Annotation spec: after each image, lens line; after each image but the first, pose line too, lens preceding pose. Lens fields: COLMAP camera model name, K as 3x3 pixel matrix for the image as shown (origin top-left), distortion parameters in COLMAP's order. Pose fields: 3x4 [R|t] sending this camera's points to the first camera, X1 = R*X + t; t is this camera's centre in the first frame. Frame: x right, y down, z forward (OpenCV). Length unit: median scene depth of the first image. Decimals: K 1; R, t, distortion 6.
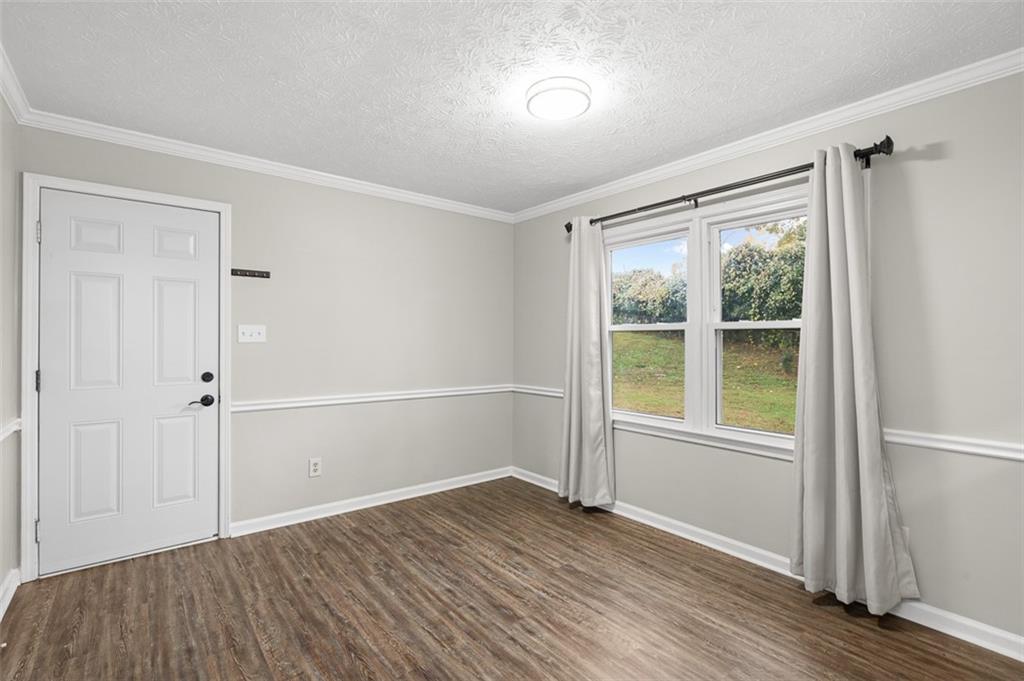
lens RADIAL K [[474.3, 0, 530.2], [0, 474.3, 338.9], [0, 0, 1]] dist [-0.008005, 0.000712]
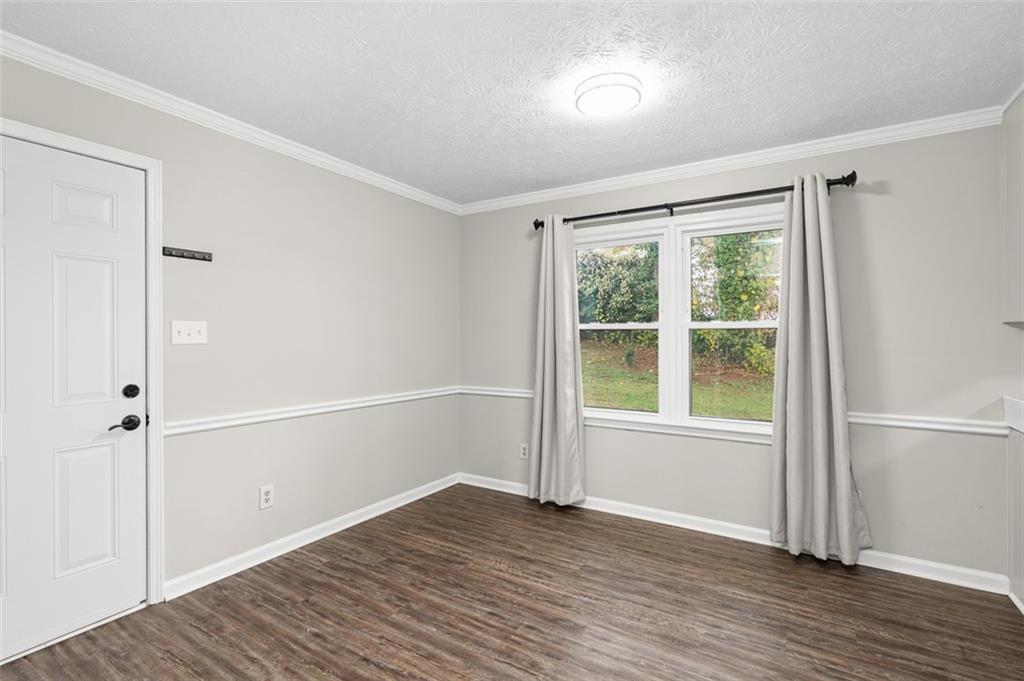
lens RADIAL K [[474.3, 0, 536.3], [0, 474.3, 340.4], [0, 0, 1]] dist [-0.008005, 0.000712]
pose [[0.944025, -0.004258, 0.329846, -0.306156], [0.001330, 0.999958, 0.009102, -0.004359], [-0.329871, -0.008154, 0.943991, 0.087443]]
